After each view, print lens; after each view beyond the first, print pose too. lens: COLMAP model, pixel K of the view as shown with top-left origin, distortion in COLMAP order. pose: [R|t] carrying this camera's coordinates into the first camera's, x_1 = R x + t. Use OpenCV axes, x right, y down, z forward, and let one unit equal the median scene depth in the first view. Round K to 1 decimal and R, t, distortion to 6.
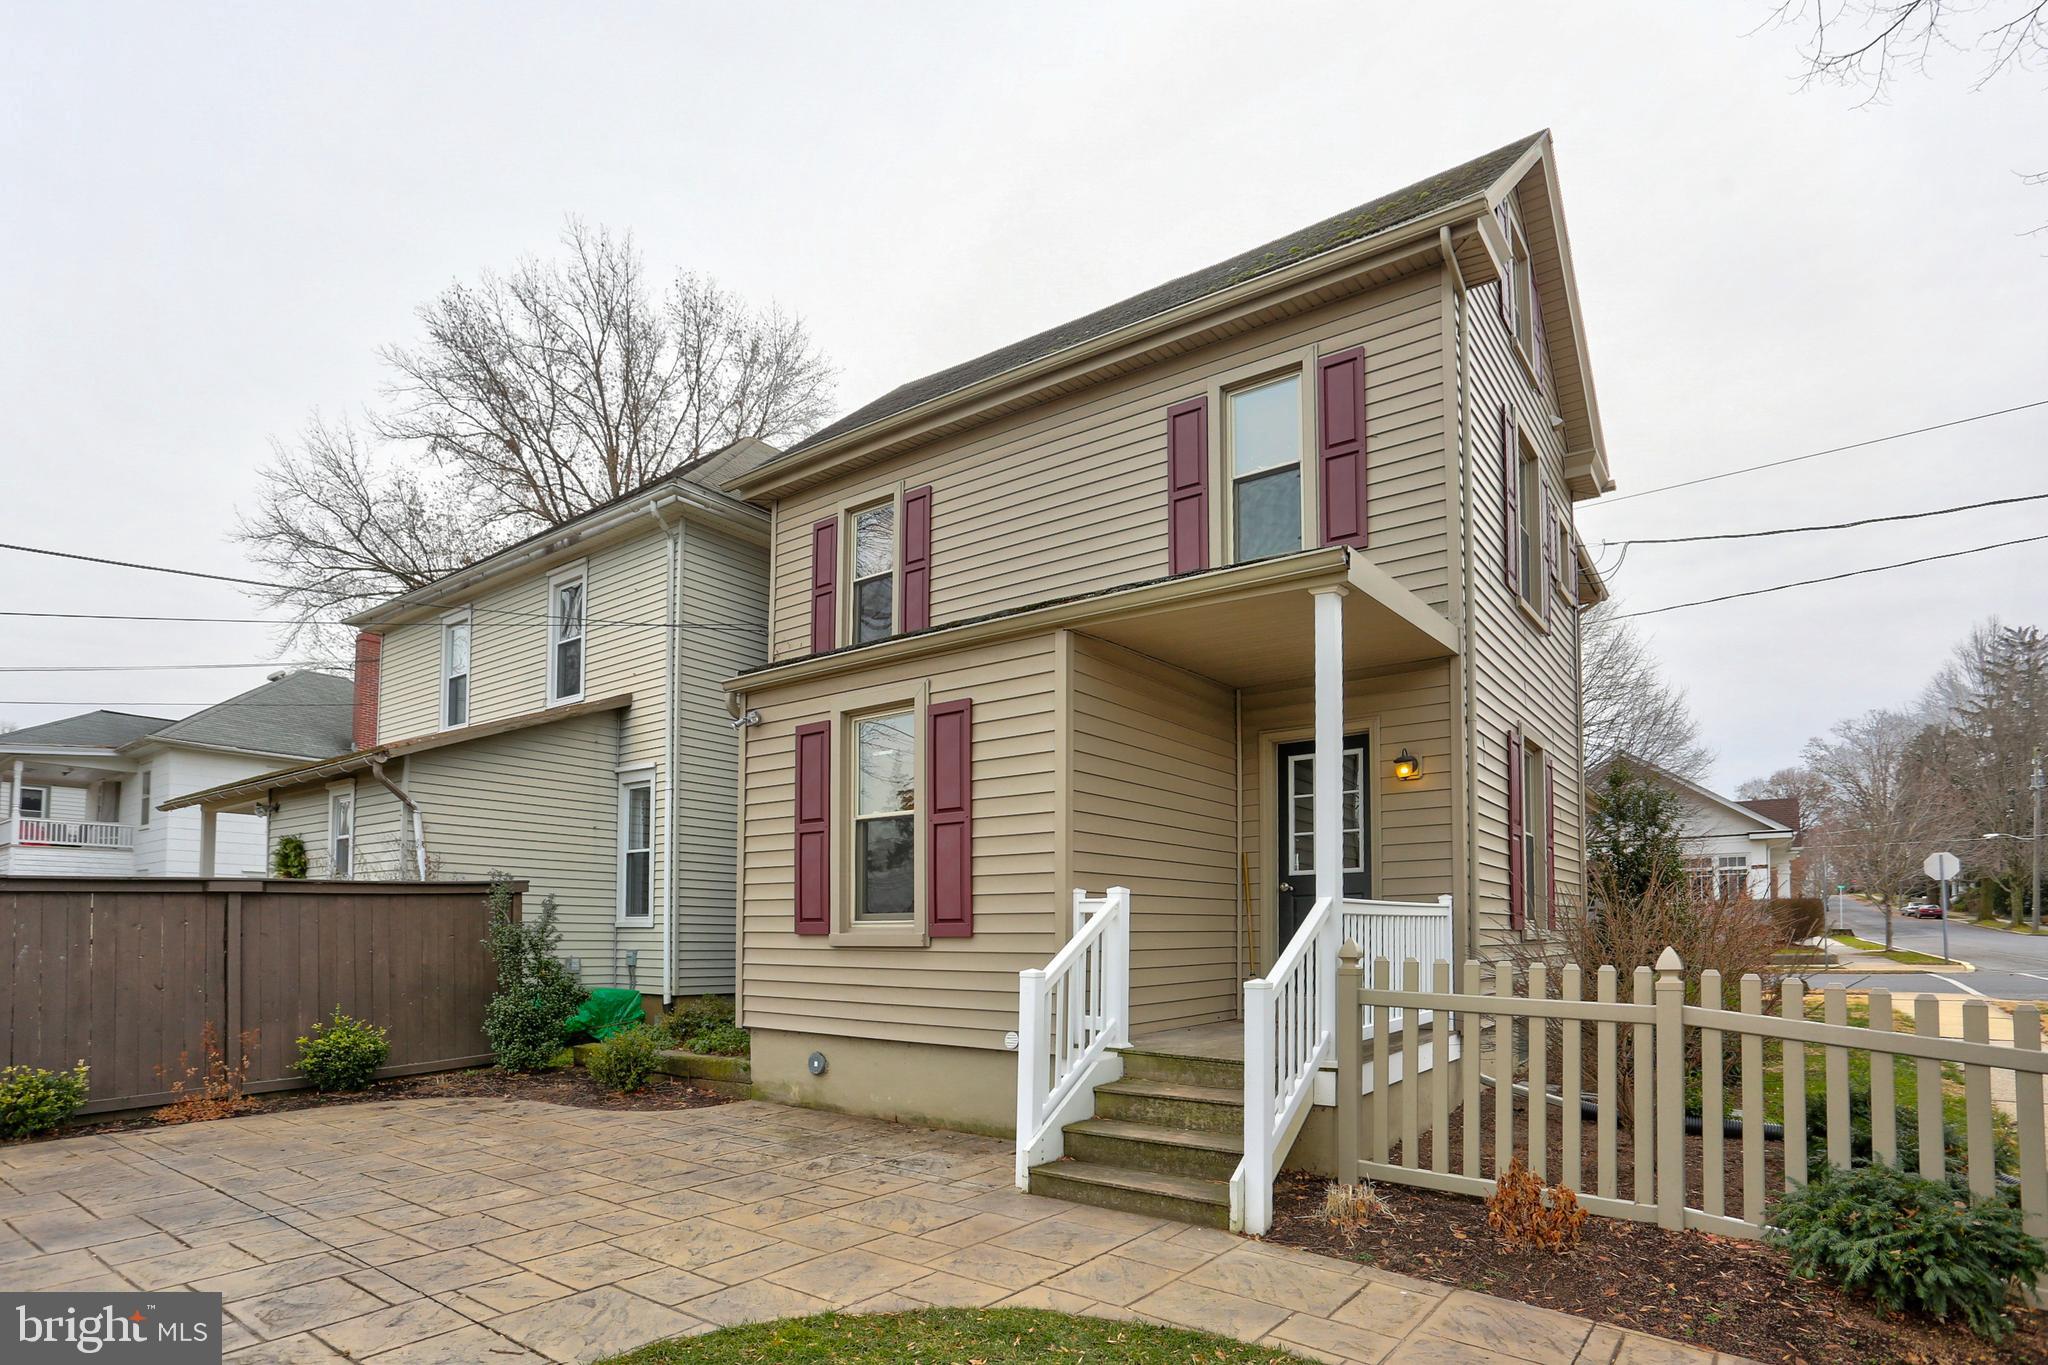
lens RADIAL K [[1012.4, 0, 1062.6], [0, 1012.4, 909.9], [0, 0, 1]] dist [-0.061276, 0.018028]
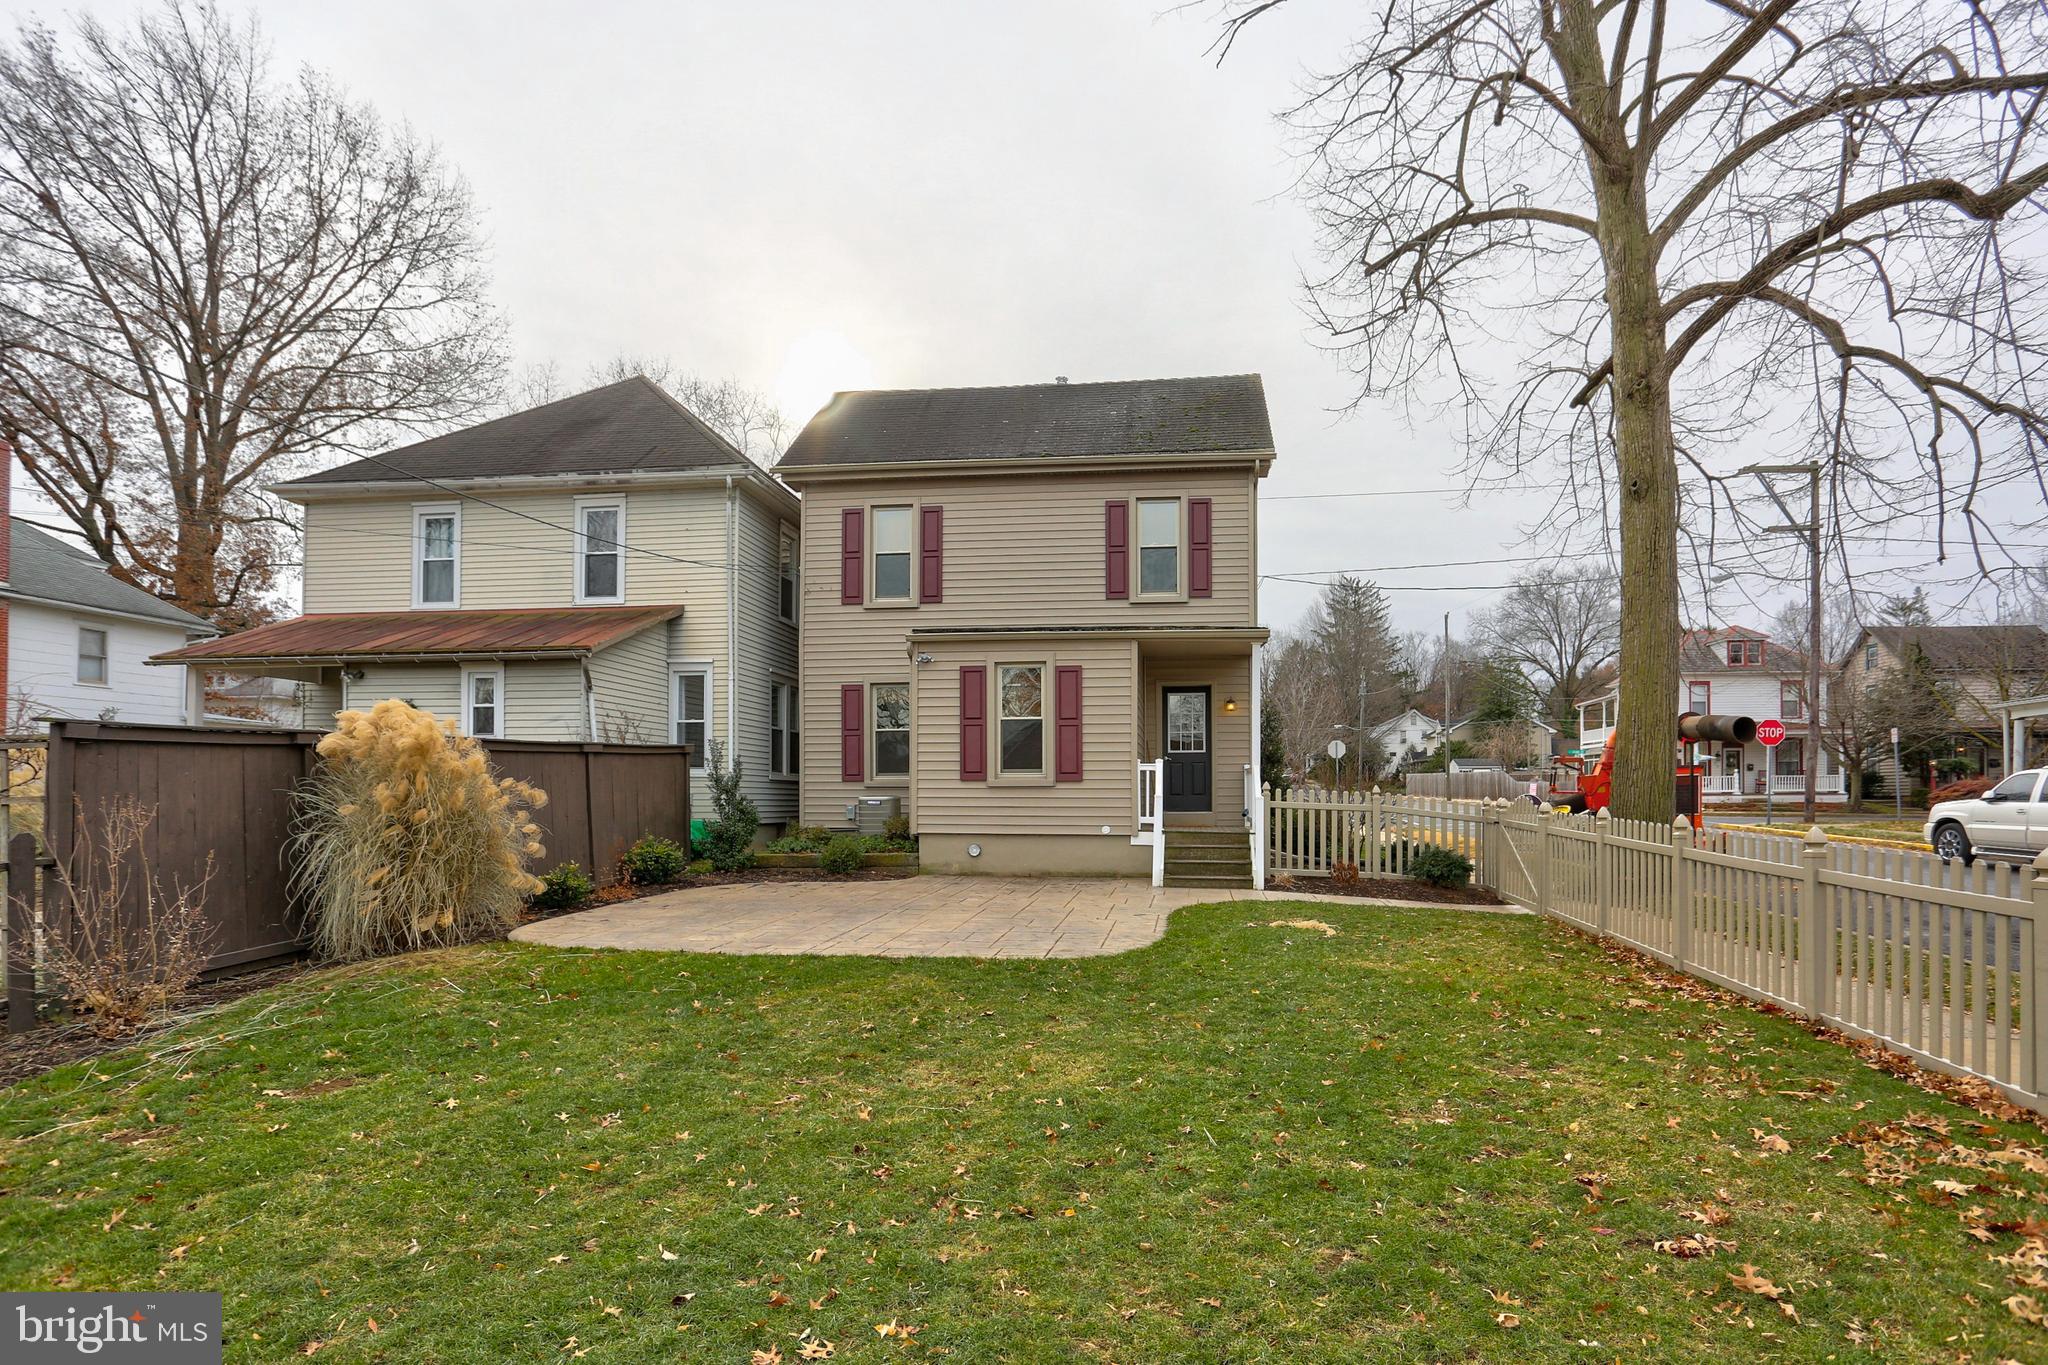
lens RADIAL K [[1012.4, 0, 1053.2], [0, 1012.4, 781.0], [0, 0, 1]] dist [-0.061276, 0.018028]
pose [[0.870179, 0.004345, 0.492717, -1.012387], [-0.010722, 0.999891, 0.010119, 0.004501], [-0.492619, -0.014088, 0.870131, -0.671121]]
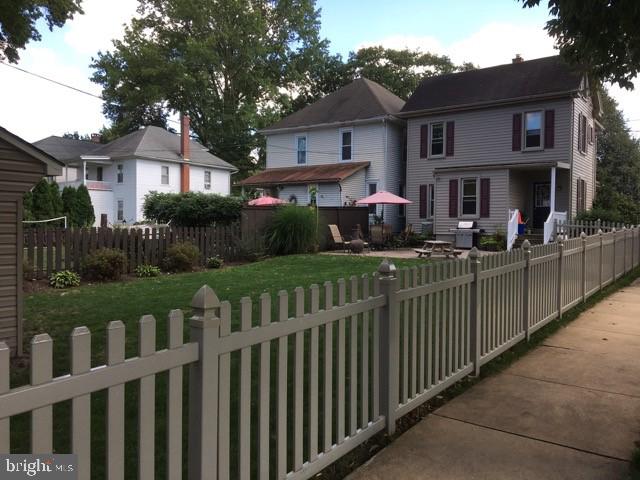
lens RADIAL K [[537.1, 0, 320.2], [0, 537.1, 244.6], [0, 0, 1]] dist [0.033486, -0.067254]
pose [[0.999972, 0.003684, -0.006578, -0.958075], [-0.003277, 0.998138, 0.060914, -0.003002], [0.006790, -0.060891, 0.998121, -2.005048]]
